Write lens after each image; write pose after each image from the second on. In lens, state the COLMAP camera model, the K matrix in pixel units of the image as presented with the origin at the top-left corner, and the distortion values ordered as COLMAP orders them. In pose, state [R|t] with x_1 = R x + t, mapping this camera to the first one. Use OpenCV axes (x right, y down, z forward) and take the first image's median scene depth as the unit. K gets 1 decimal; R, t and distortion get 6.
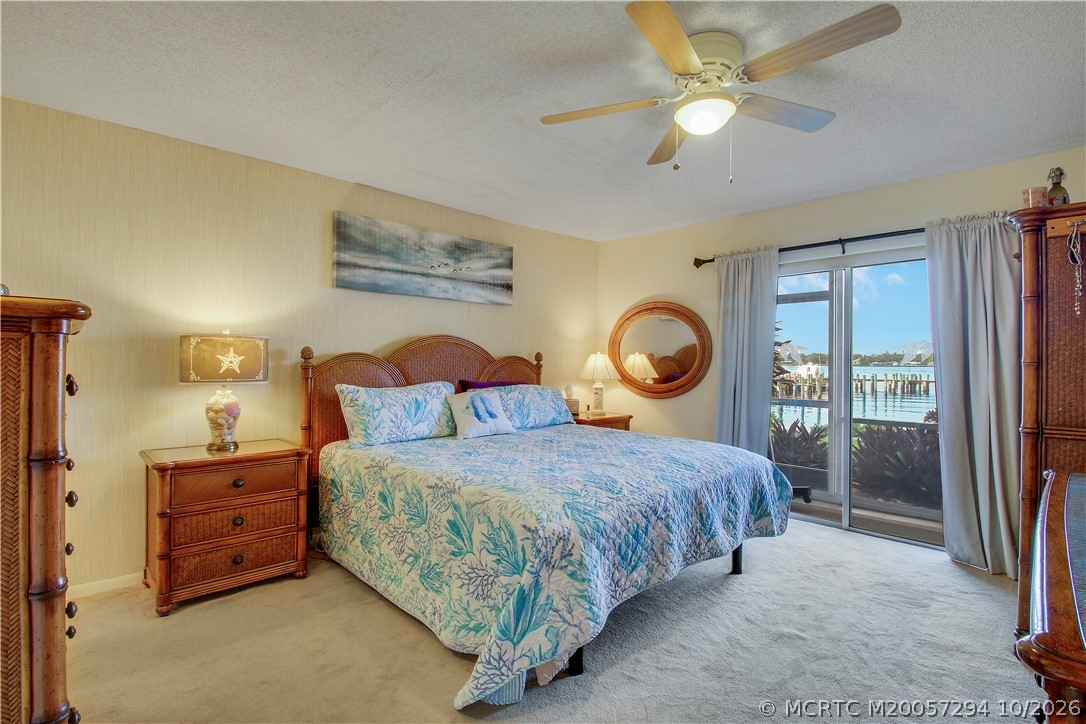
lens RADIAL K [[497.8, 0, 570.4], [0, 497.8, 357.9], [0, 0, 1]] dist [-0.010242, -0.006940]
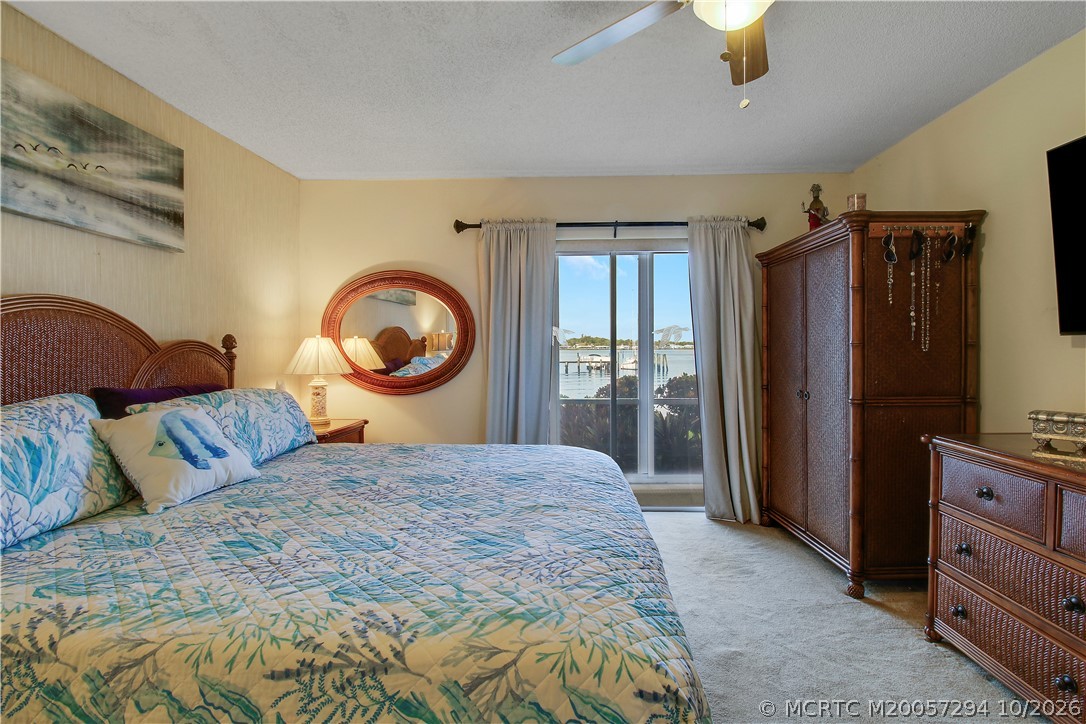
lens RADIAL K [[497.8, 0, 548.3], [0, 497.8, 359.0], [0, 0, 1]] dist [-0.010242, -0.006940]
pose [[0.742107, -0.025229, 0.669806, -0.216598], [0.005555, 0.999489, 0.031493, 0.002375], [-0.670258, -0.019650, 0.741868, 0.333688]]
